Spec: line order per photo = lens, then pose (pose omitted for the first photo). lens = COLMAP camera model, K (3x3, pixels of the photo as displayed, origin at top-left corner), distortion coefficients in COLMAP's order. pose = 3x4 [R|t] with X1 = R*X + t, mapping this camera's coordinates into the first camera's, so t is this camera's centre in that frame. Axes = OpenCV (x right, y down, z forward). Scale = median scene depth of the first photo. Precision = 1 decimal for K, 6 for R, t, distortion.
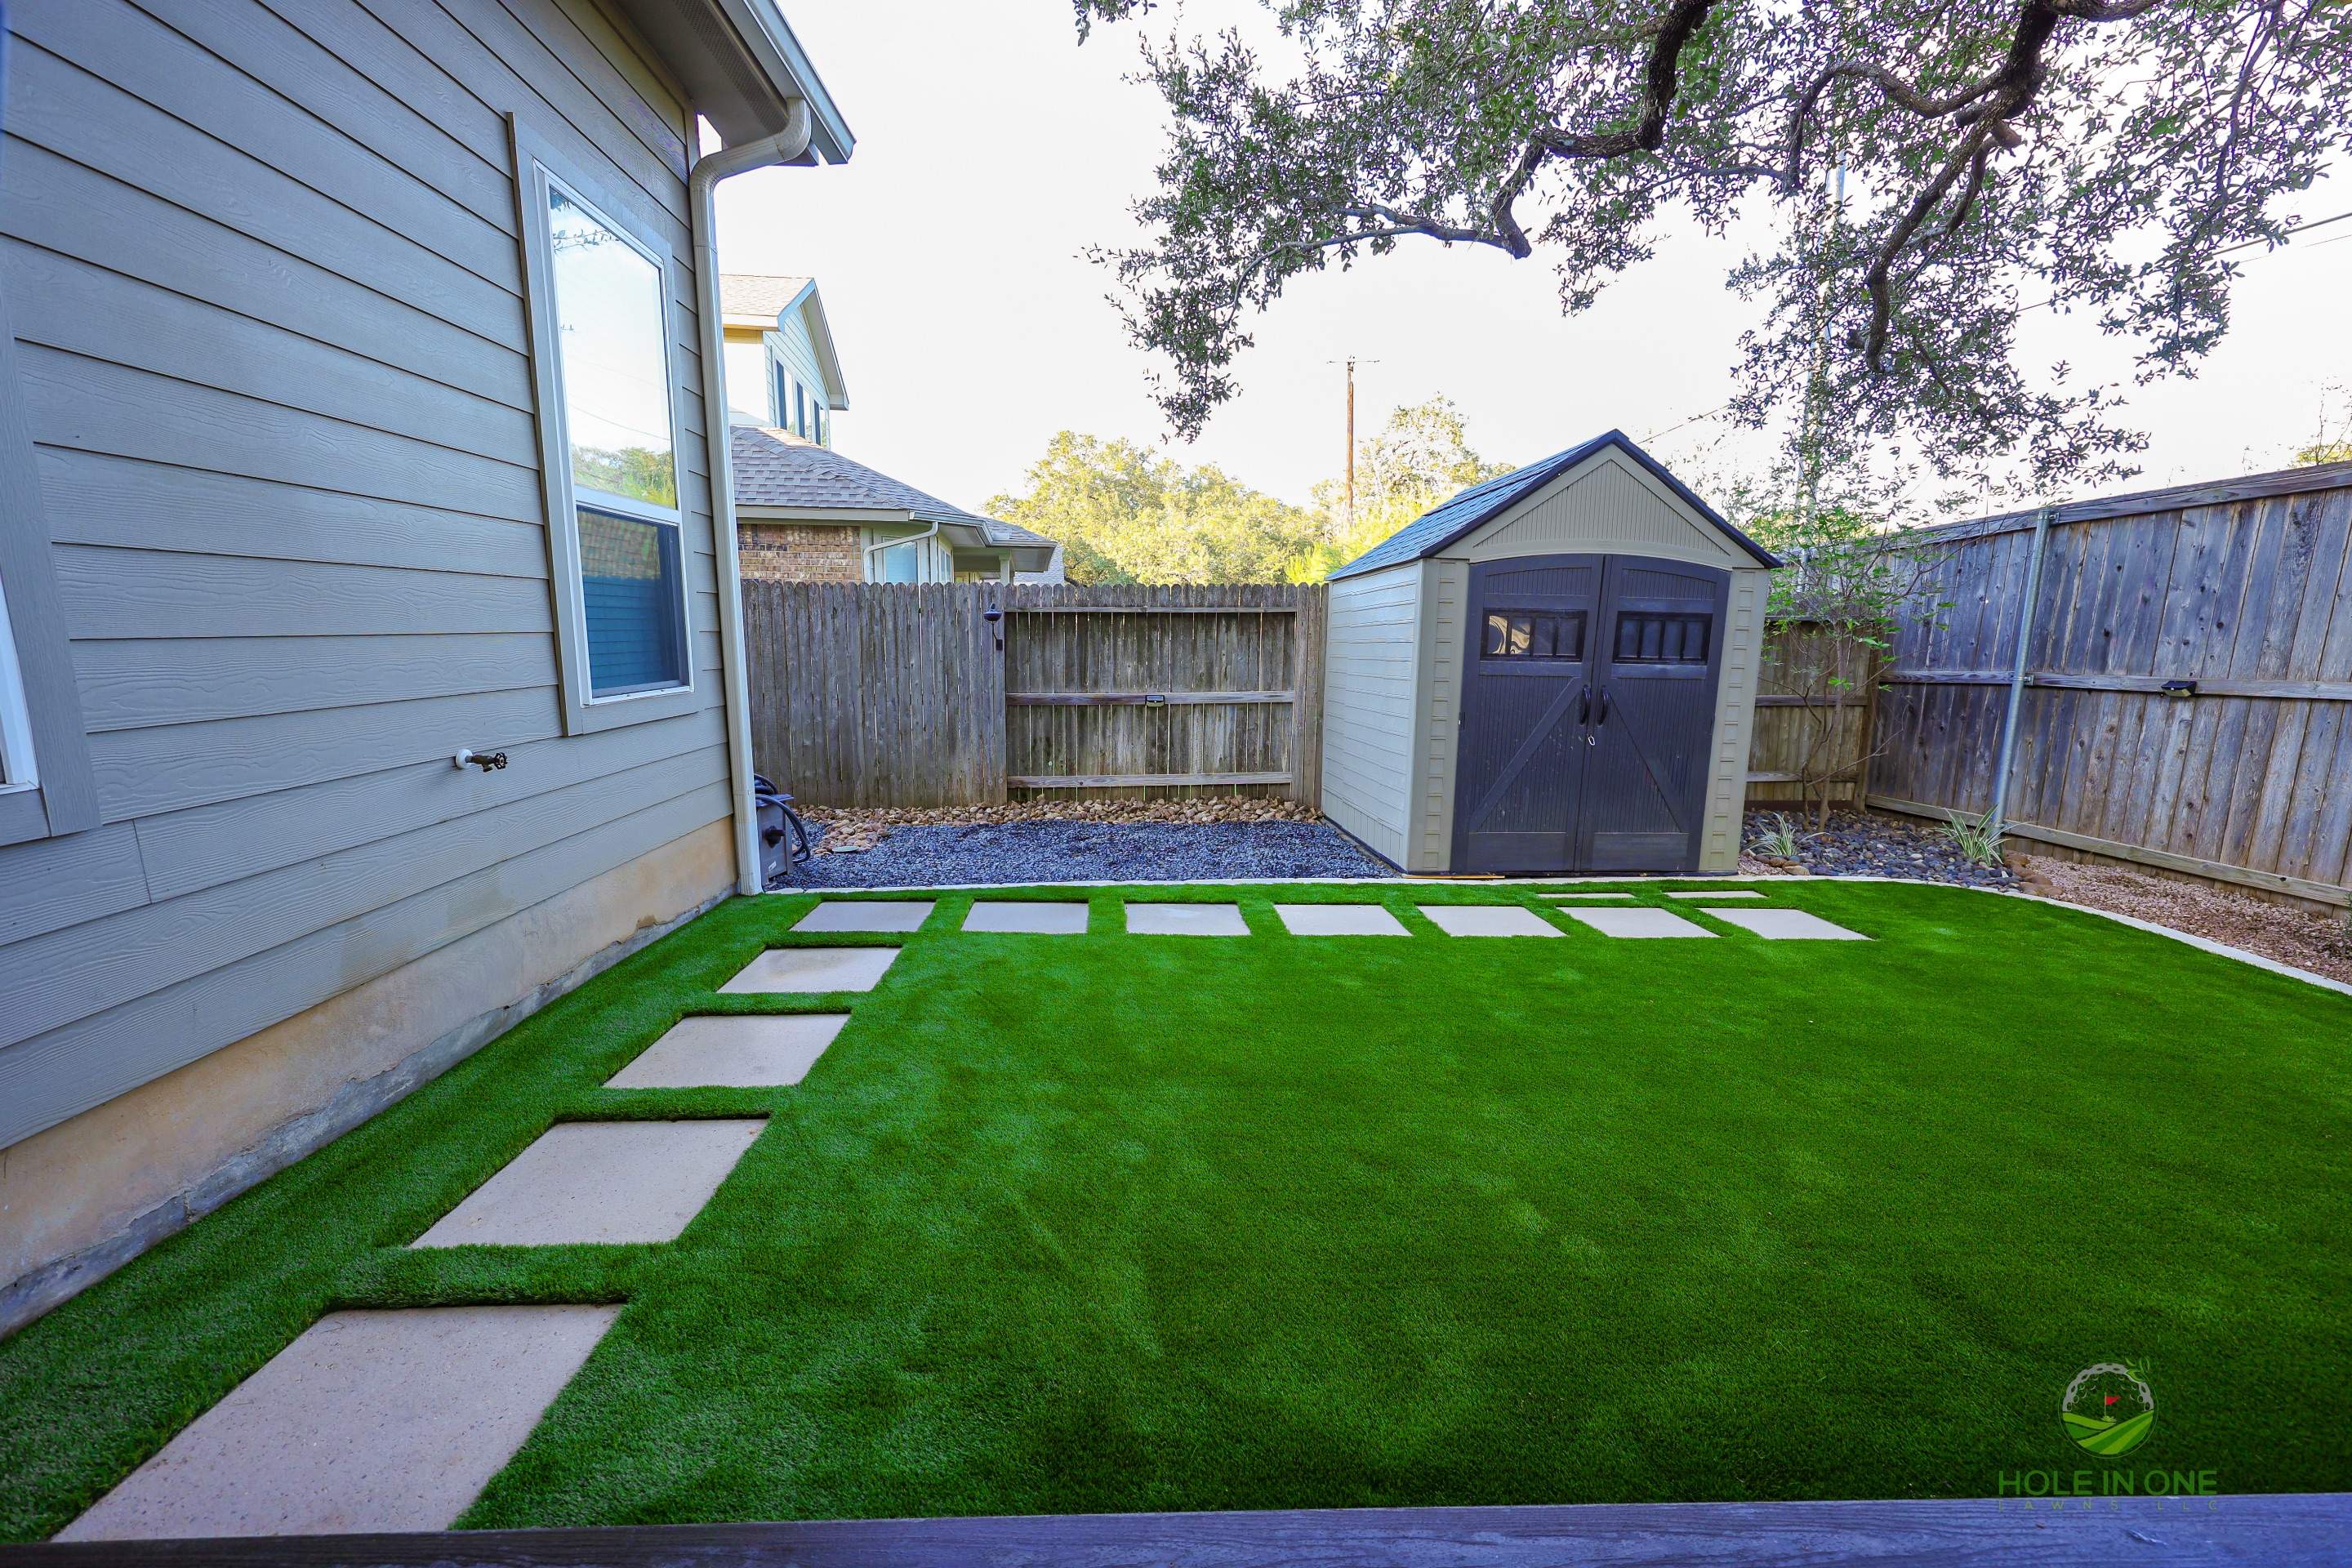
lens RADIAL K [[1001.2, 0, 1185.9], [0, 1001.2, 789.5], [0, 0, 1]] dist [0.003678, -0.000906]
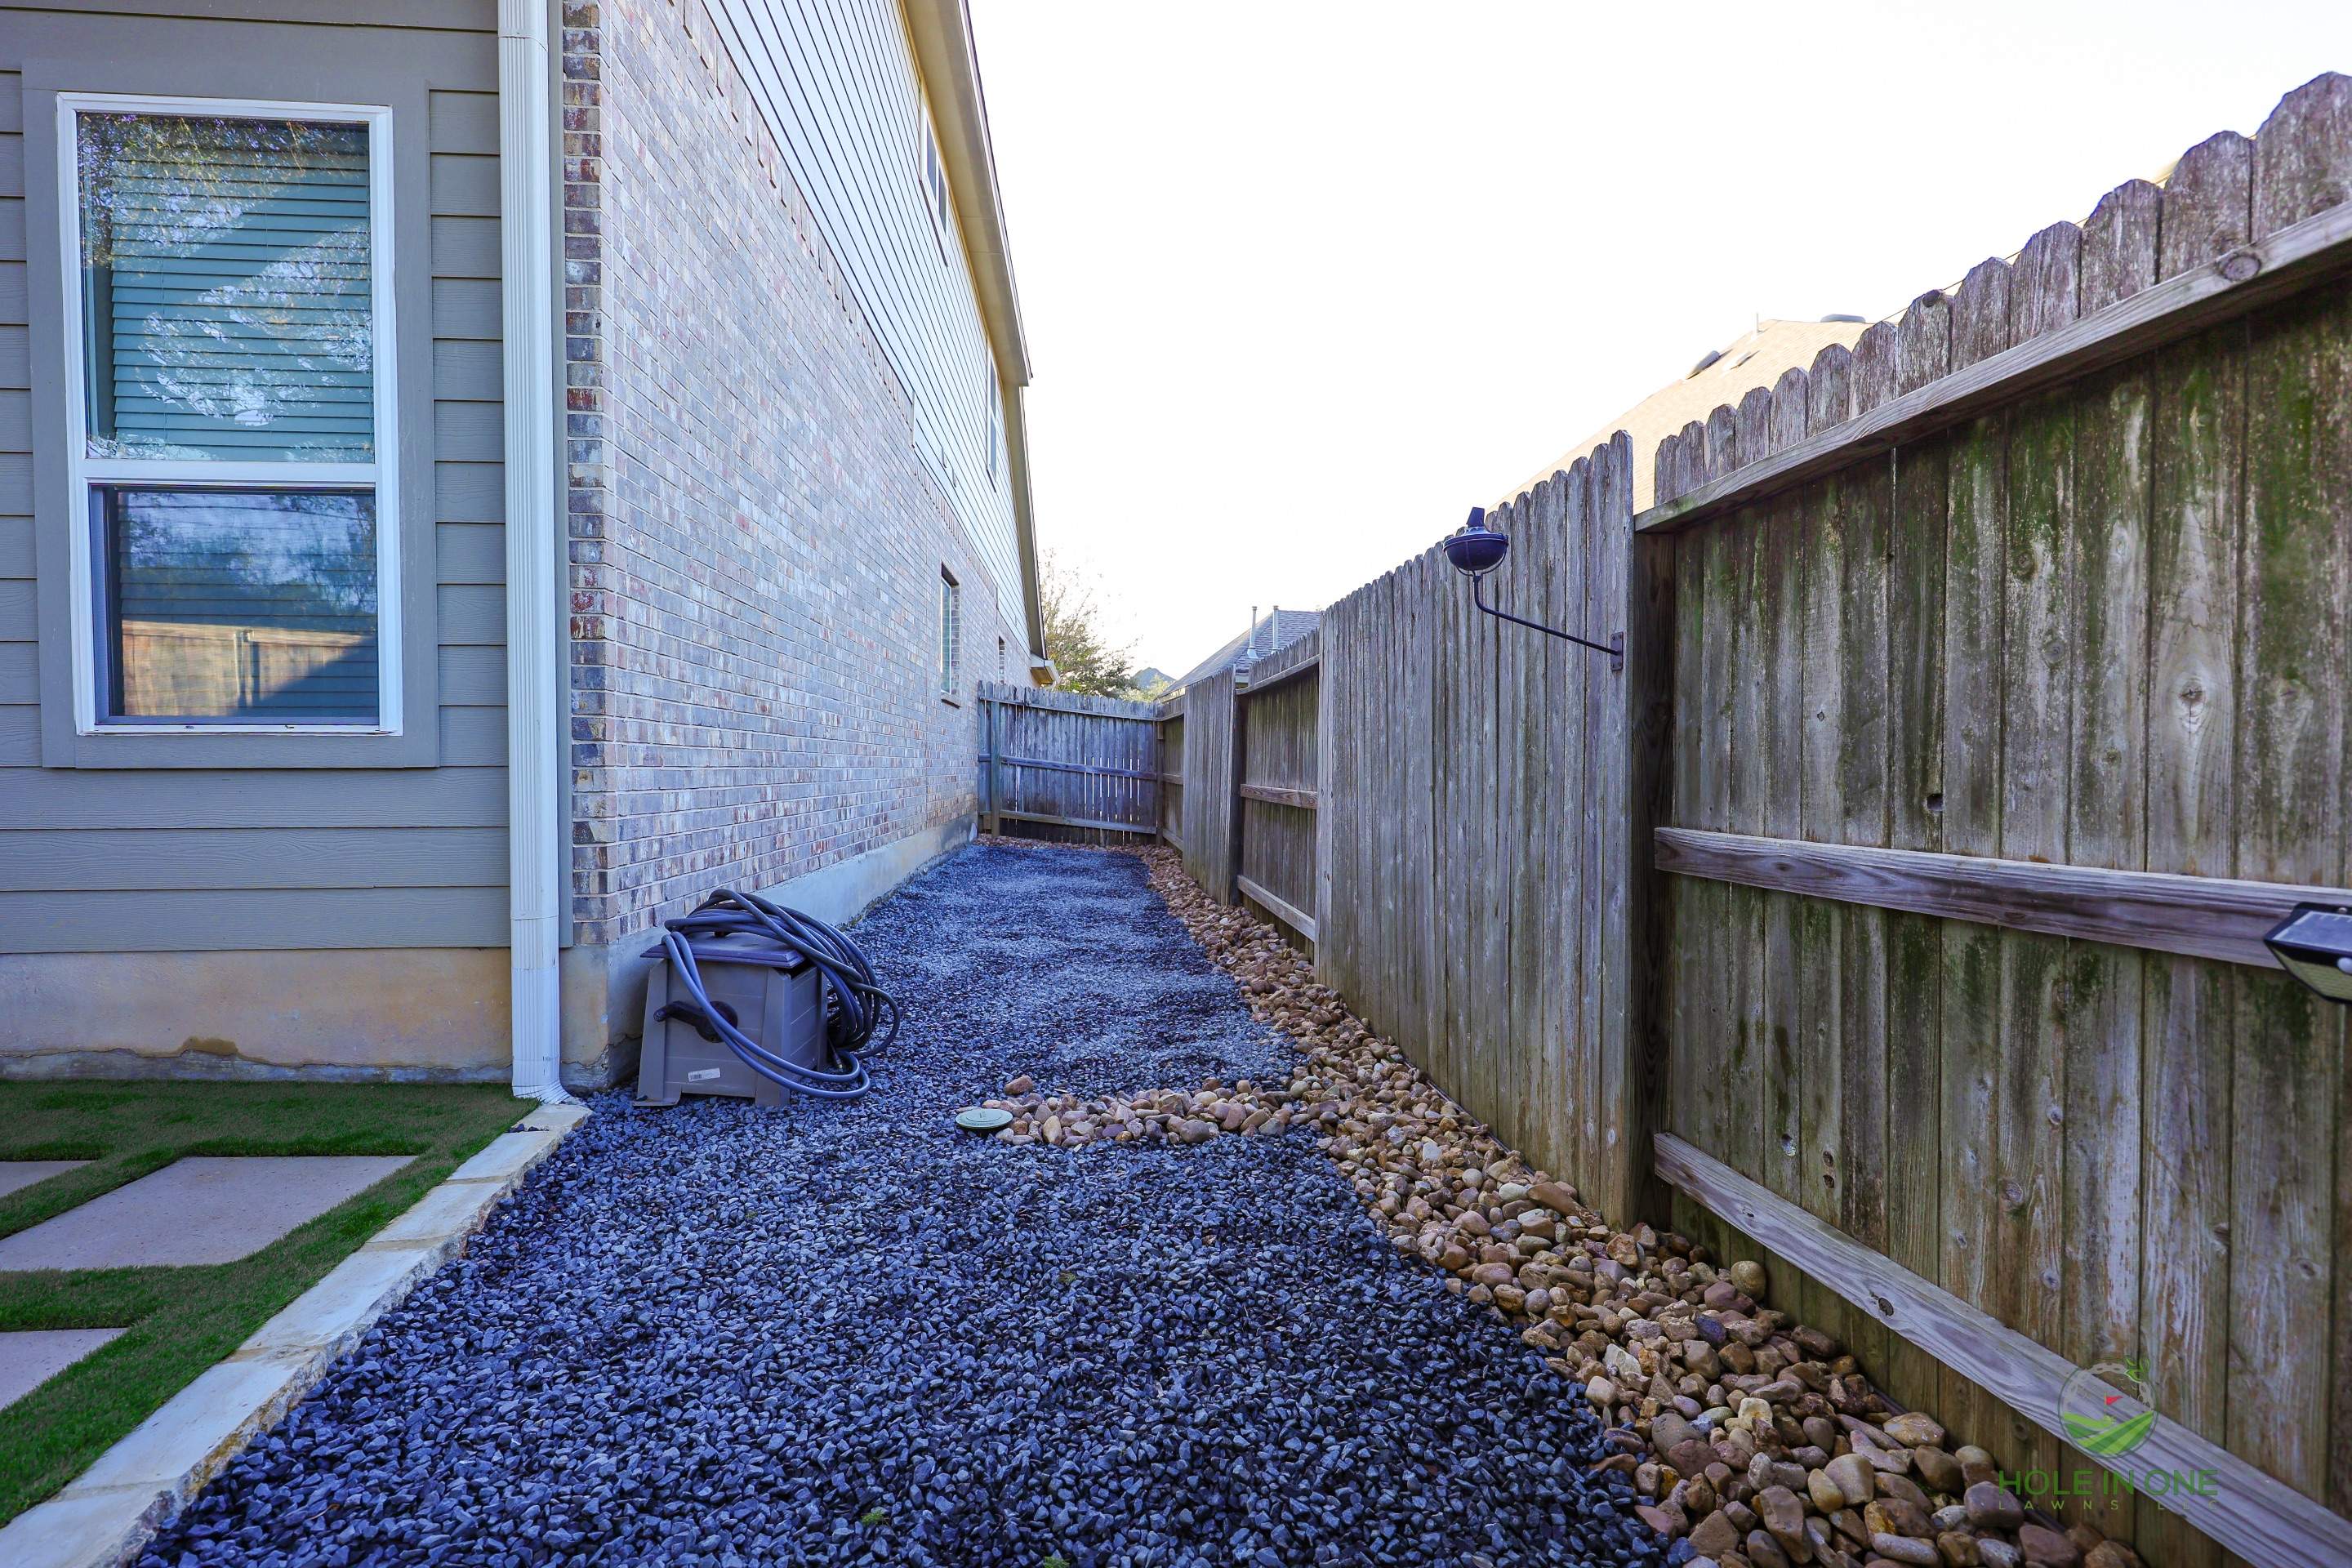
lens RADIAL K [[1001.2, 0, 1157.8], [0, 1001.2, 788.1], [0, 0, 1]] dist [0.003678, -0.000906]
pose [[0.006439, 0.014317, -0.999877, 0.120987], [-0.161866, 0.986726, 0.013086, -0.115132], [0.986792, 0.161762, 0.008671, 1.125462]]
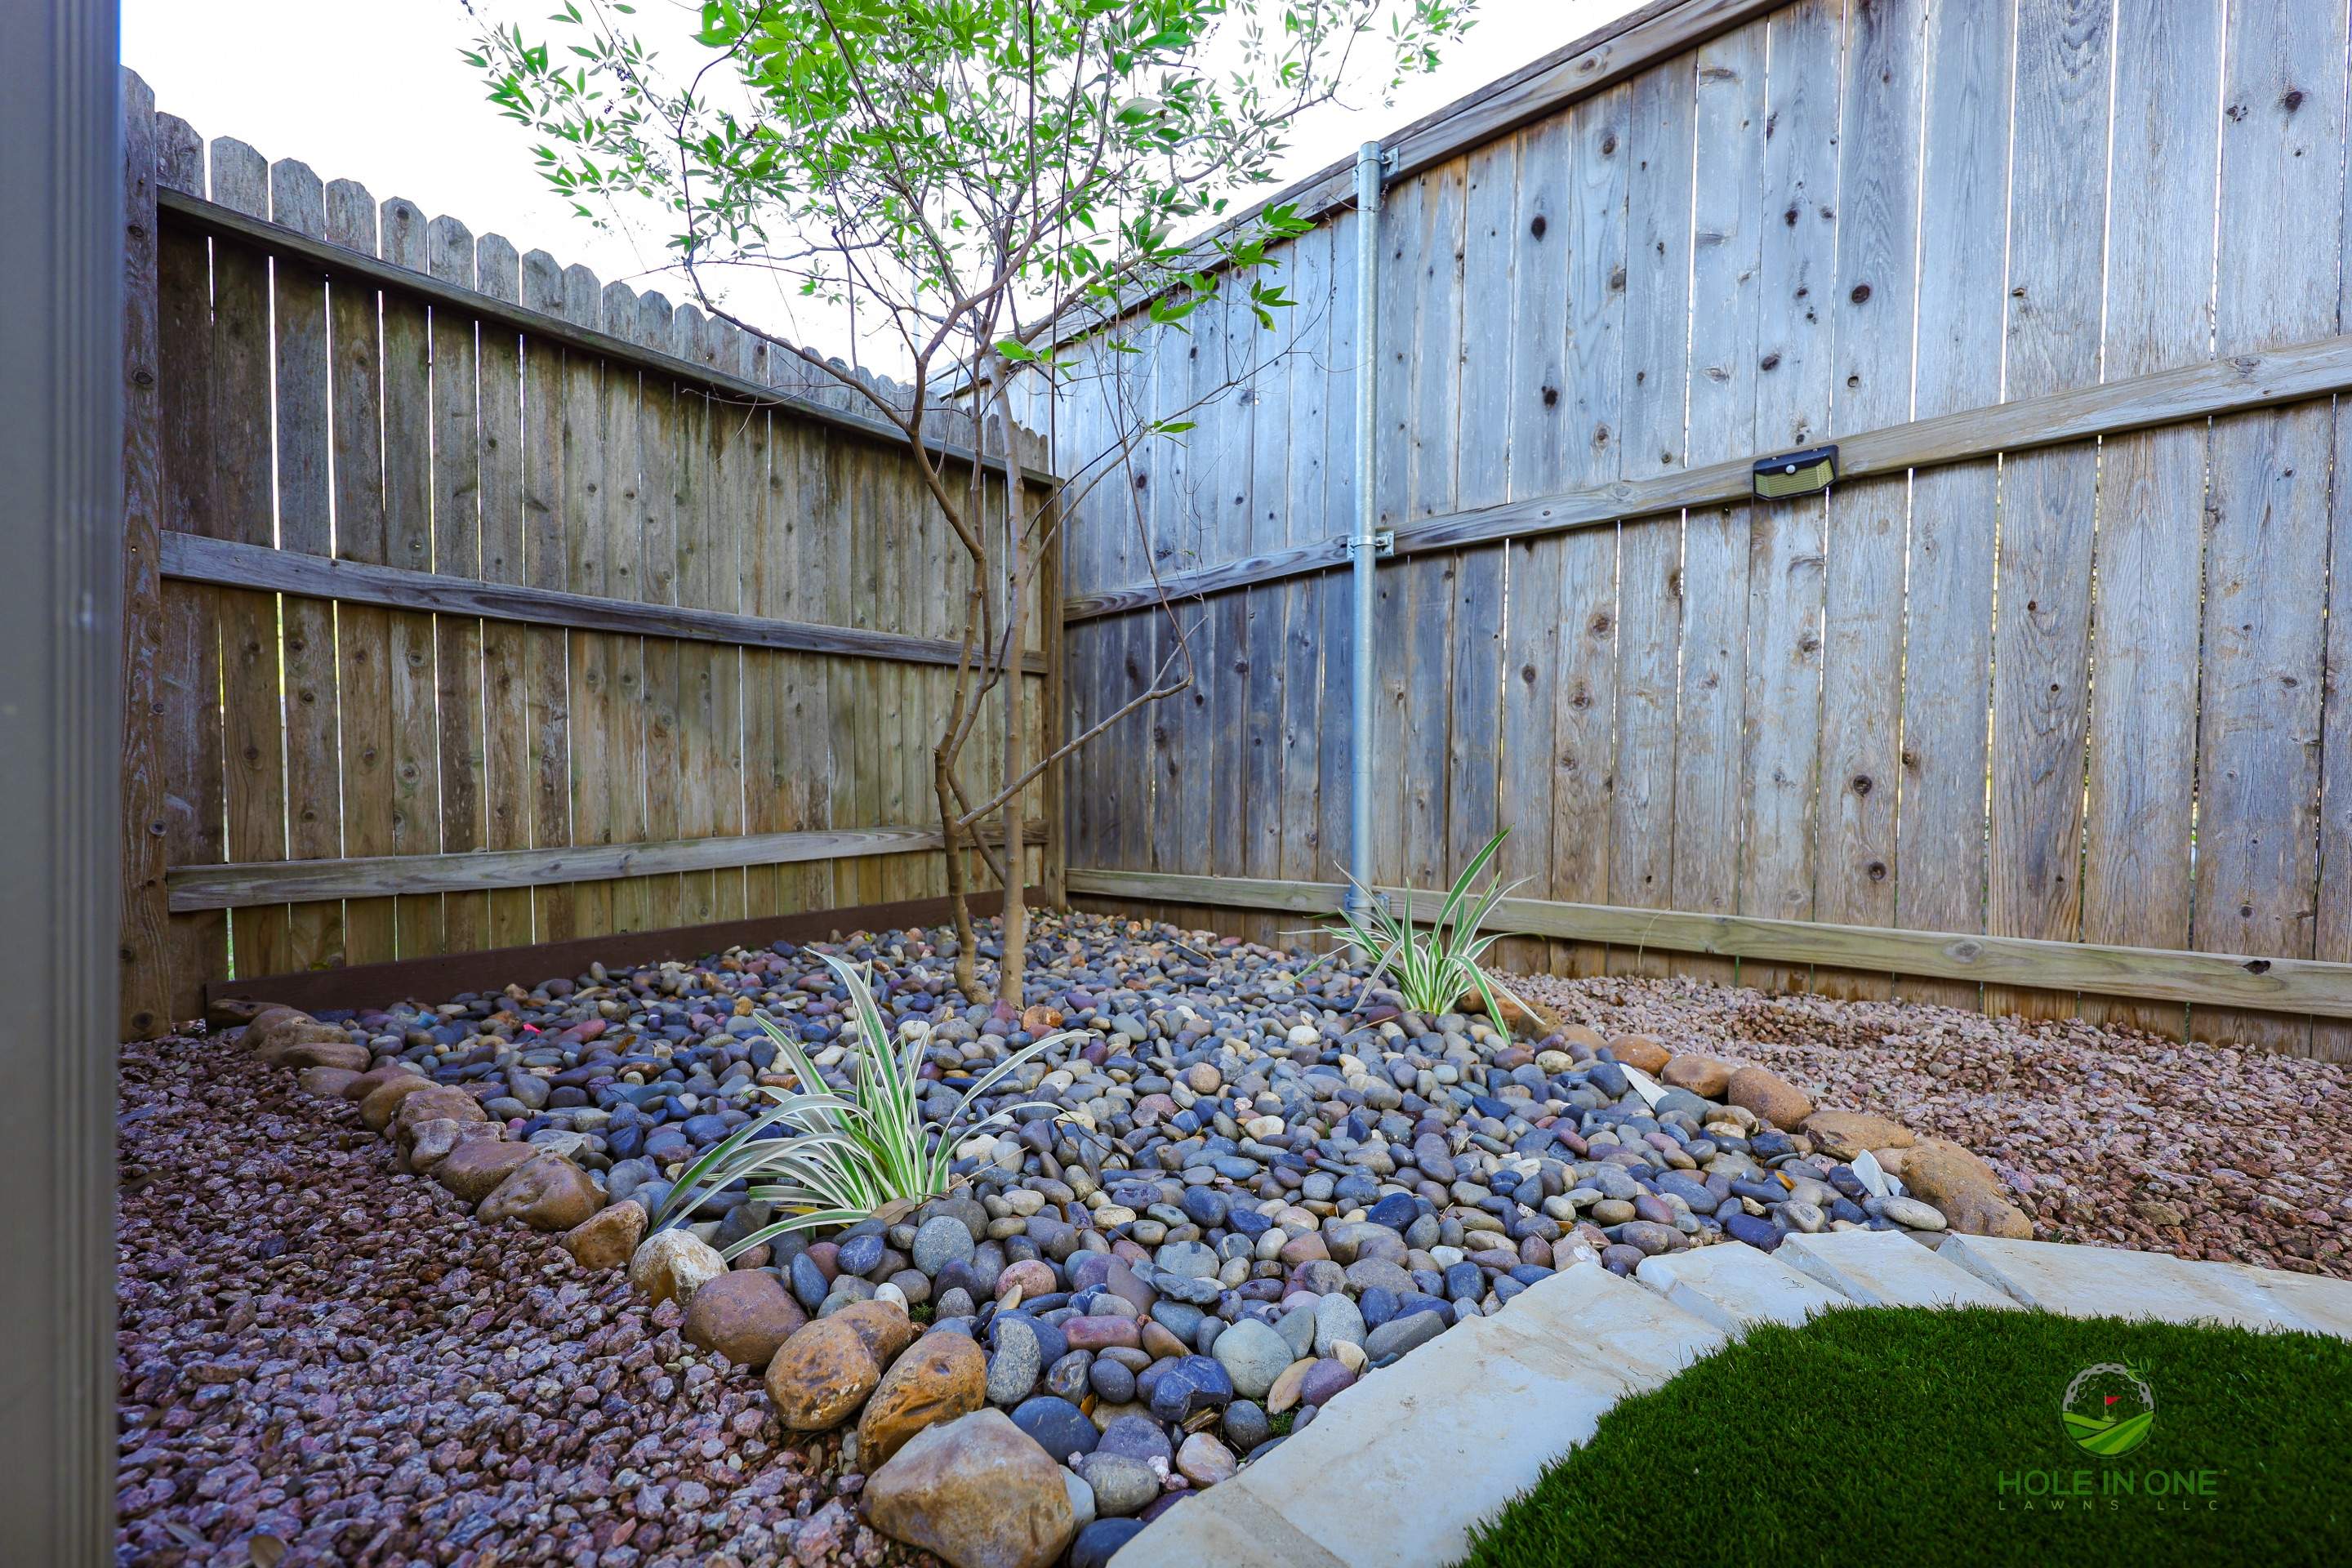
lens RADIAL K [[957.1, 0, 1161.3], [0, 957.1, 797.7], [0, 0, 1]] dist [0.003629, 0.000194]
pose [[0.723800, -0.023441, 0.689611, 0.590434], [0.113026, 0.989951, -0.084980, 0.021522], [-0.680689, 0.139453, 0.719177, 0.939970]]
